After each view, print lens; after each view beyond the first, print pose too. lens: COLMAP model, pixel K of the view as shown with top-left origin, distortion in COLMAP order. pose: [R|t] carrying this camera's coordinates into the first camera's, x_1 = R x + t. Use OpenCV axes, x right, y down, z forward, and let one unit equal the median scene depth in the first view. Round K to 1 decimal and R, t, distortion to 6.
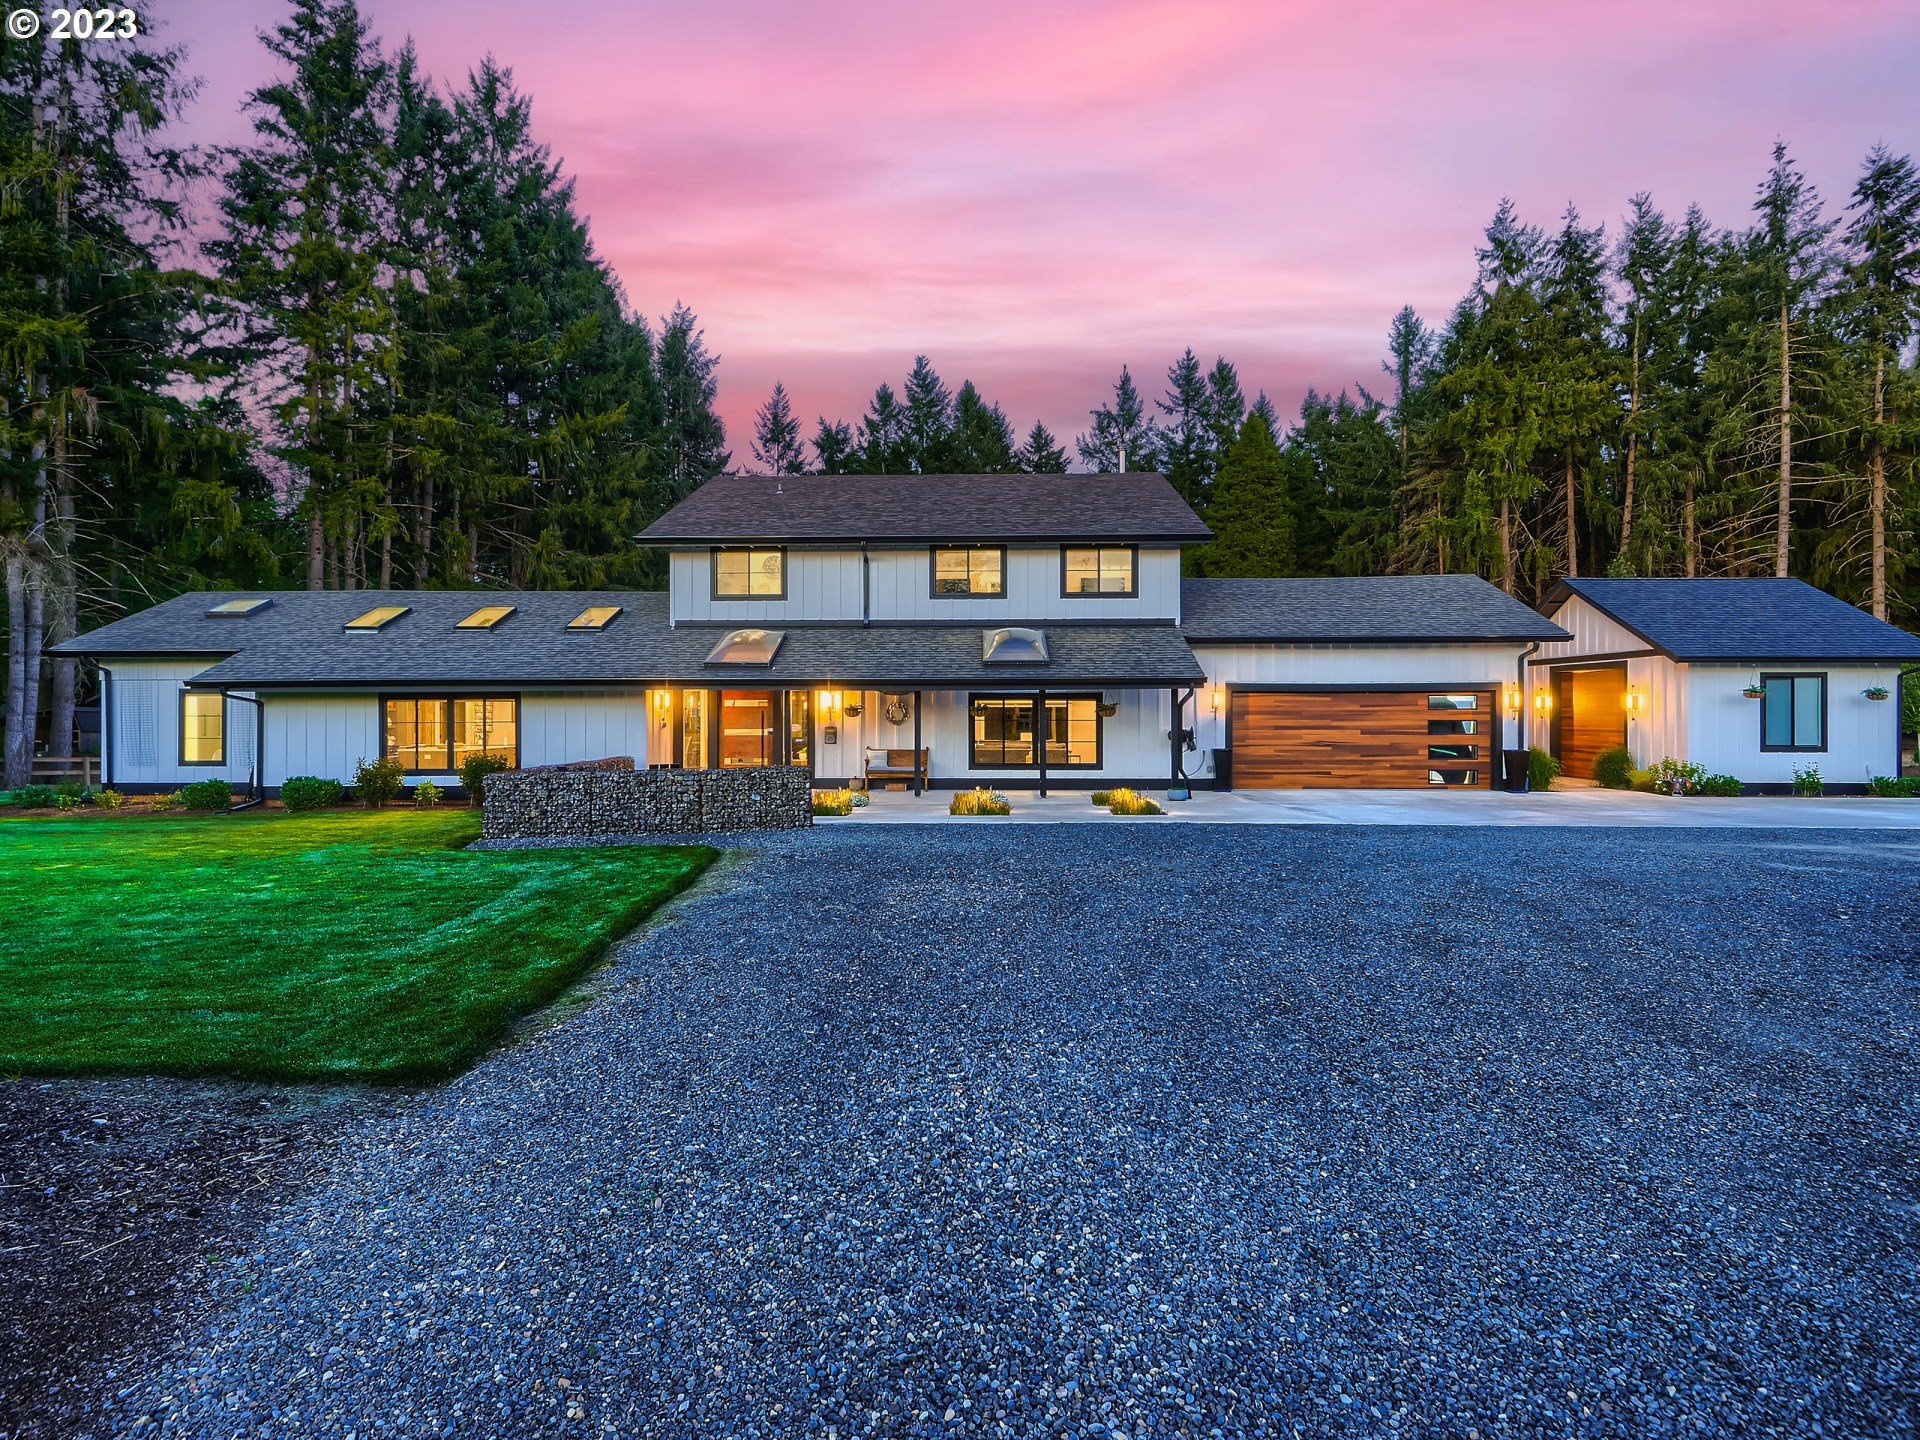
lens RADIAL K [[1017.8, 0, 960.0], [0, 1017.8, 720.0], [0, 0, 1]] dist [0.021266, -0.016493]
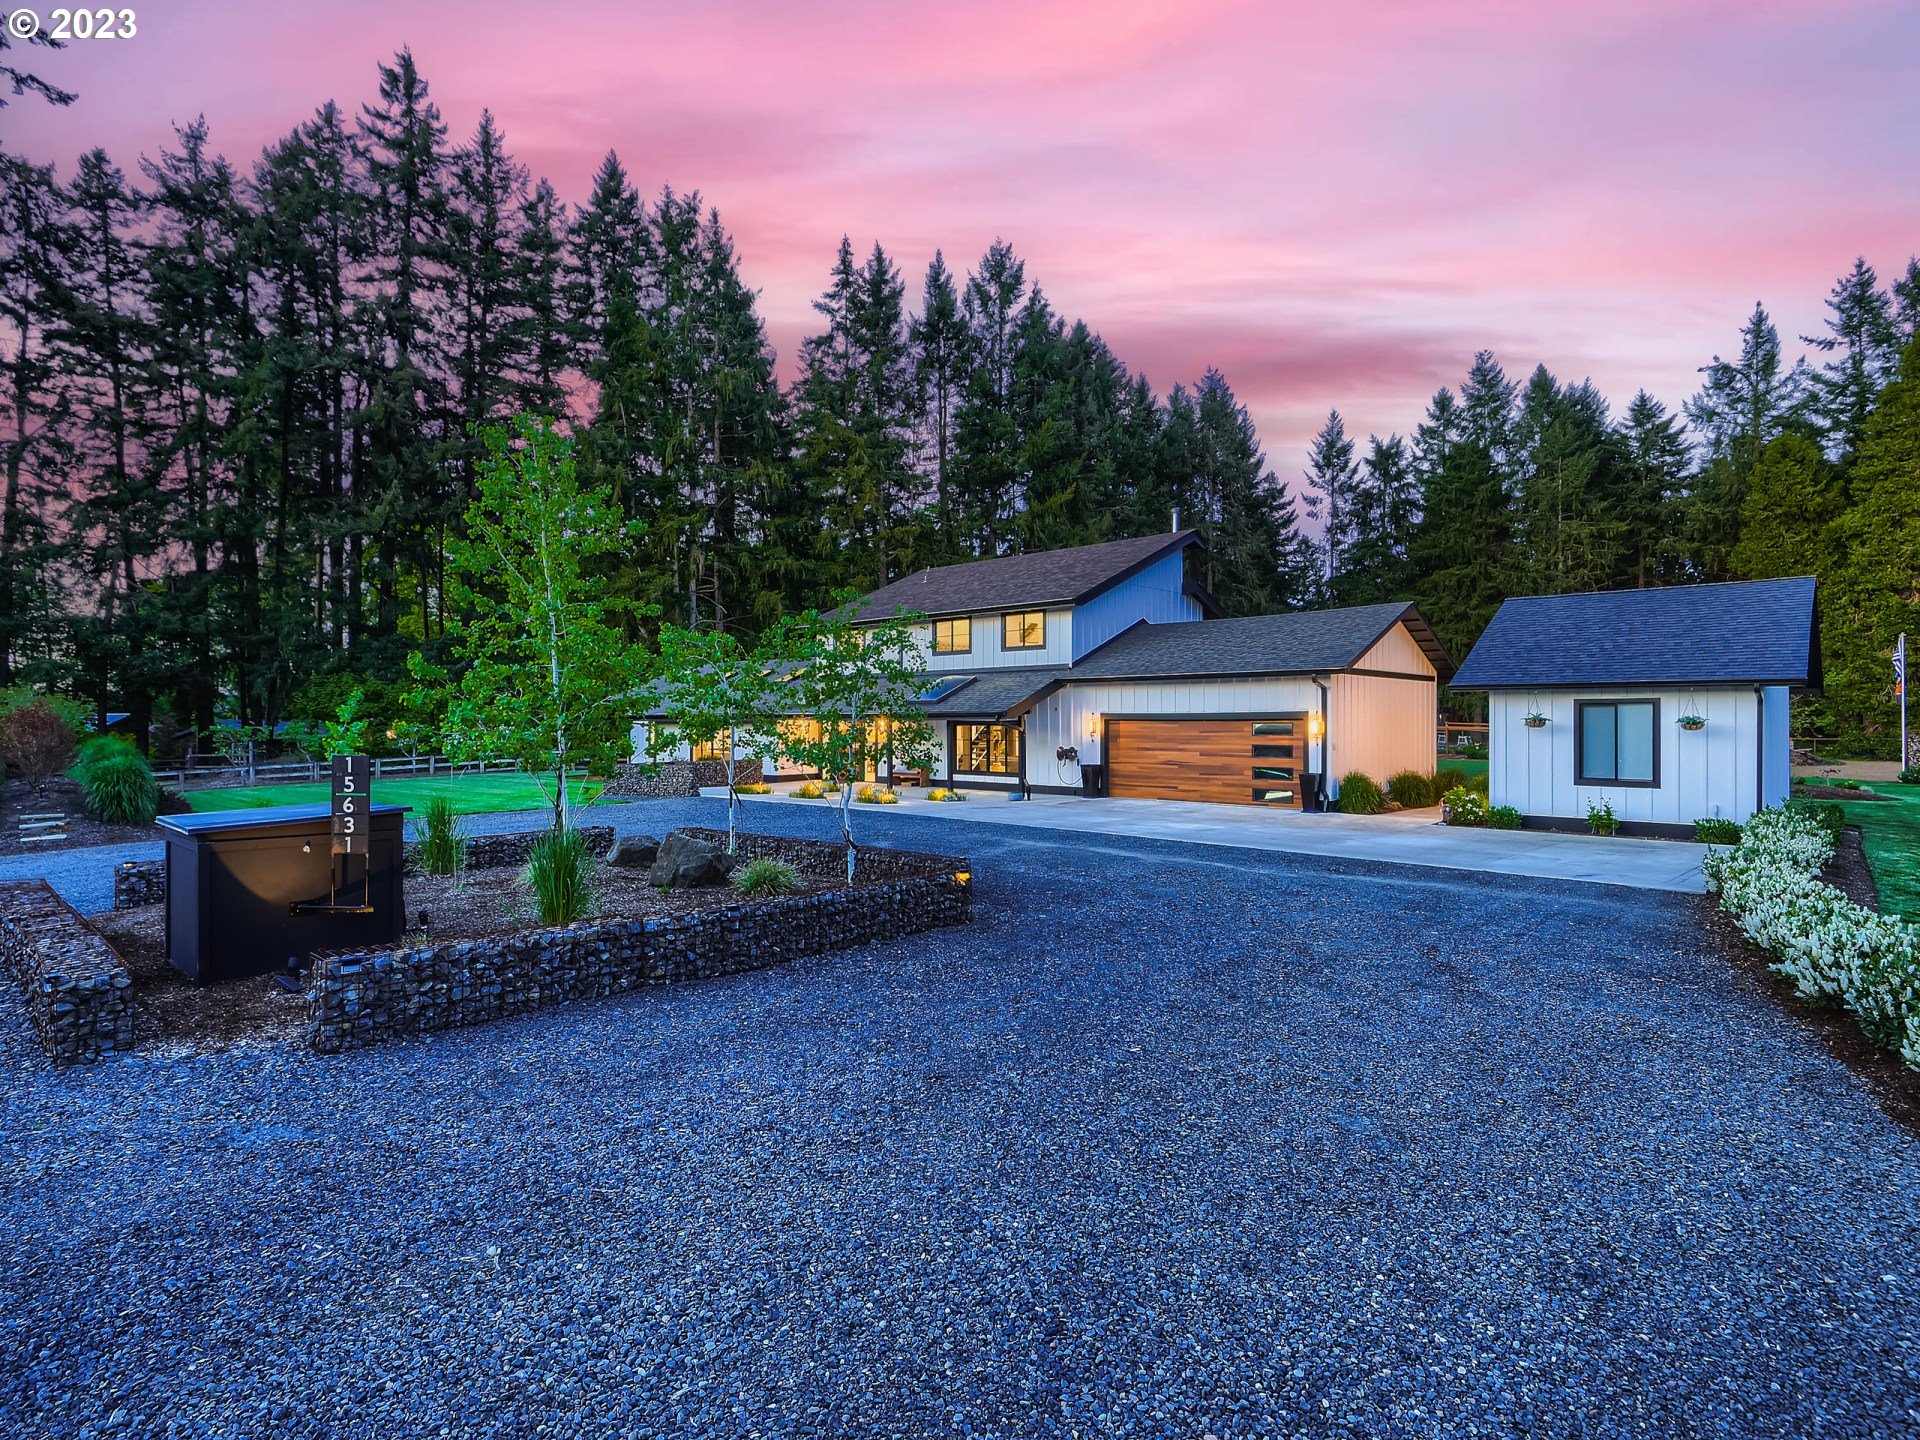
lens RADIAL K [[988.6, 0, 975.5], [0, 988.6, 718.5], [0, 0, 1]] dist [0.022826, -0.014963]
pose [[0.768836, -0.001323, -0.639445, 0.316563], [-0.005963, 0.999940, -0.009238, -0.005820], [0.639418, 0.010915, 0.768781, -0.015137]]
